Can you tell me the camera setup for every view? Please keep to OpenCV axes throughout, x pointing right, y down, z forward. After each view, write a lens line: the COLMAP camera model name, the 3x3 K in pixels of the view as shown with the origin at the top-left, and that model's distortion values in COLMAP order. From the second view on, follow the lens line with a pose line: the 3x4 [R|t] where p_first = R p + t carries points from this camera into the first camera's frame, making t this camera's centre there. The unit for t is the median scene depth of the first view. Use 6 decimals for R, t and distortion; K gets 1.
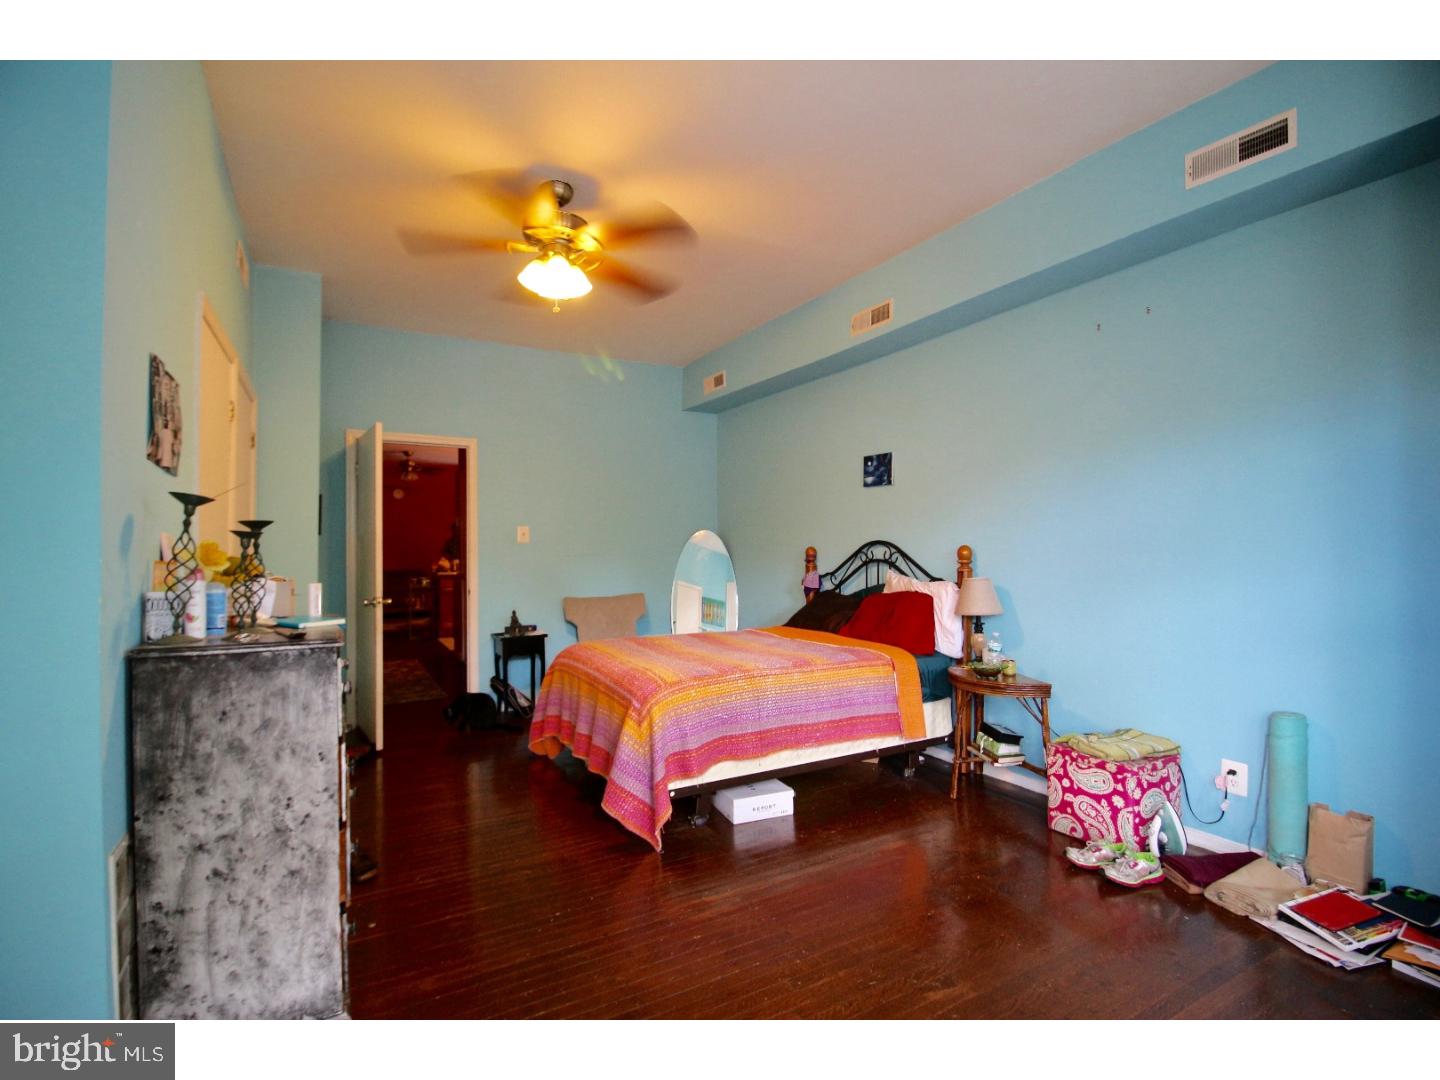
lens RADIAL K [[652.5, 0, 718.1], [0, 652.5, 548.2], [0, 0, 1]] dist [-0.001125, -0.000288]
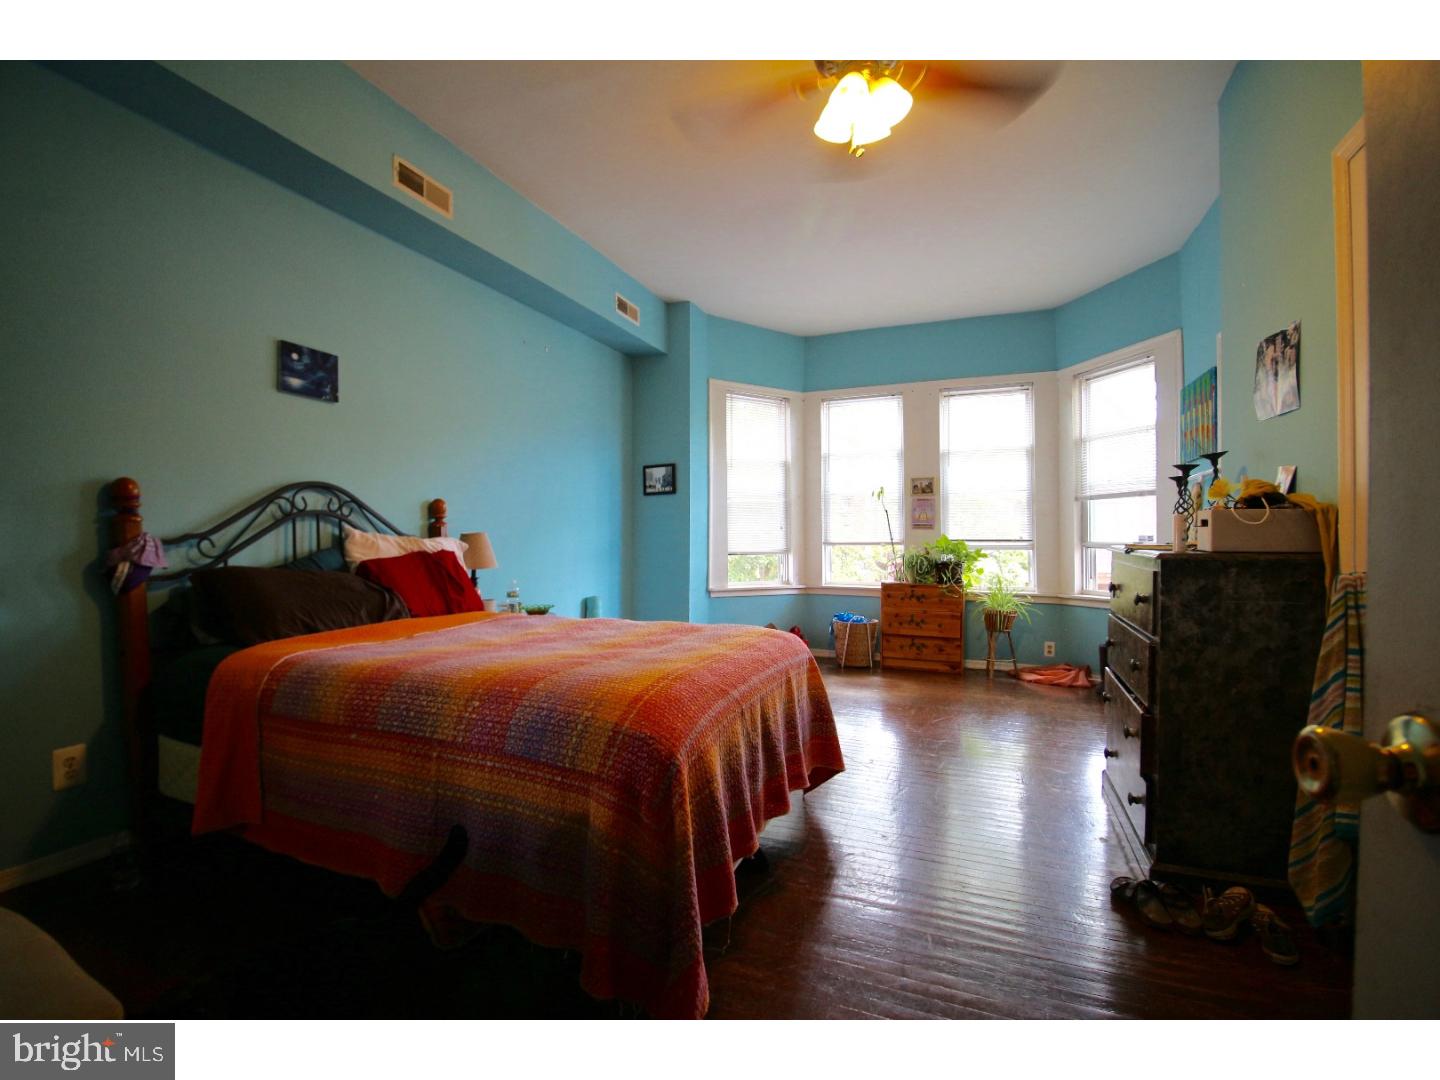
lens RADIAL K [[652.5, 0, 716.6], [0, 652.5, 539.3], [0, 0, 1]] dist [-0.001125, -0.000288]
pose [[-0.599893, -0.007181, 0.800048, -0.514578], [-0.004117, 0.999974, 0.005889, 0.039744], [-0.800070, 0.000239, -0.599907, 1.065070]]
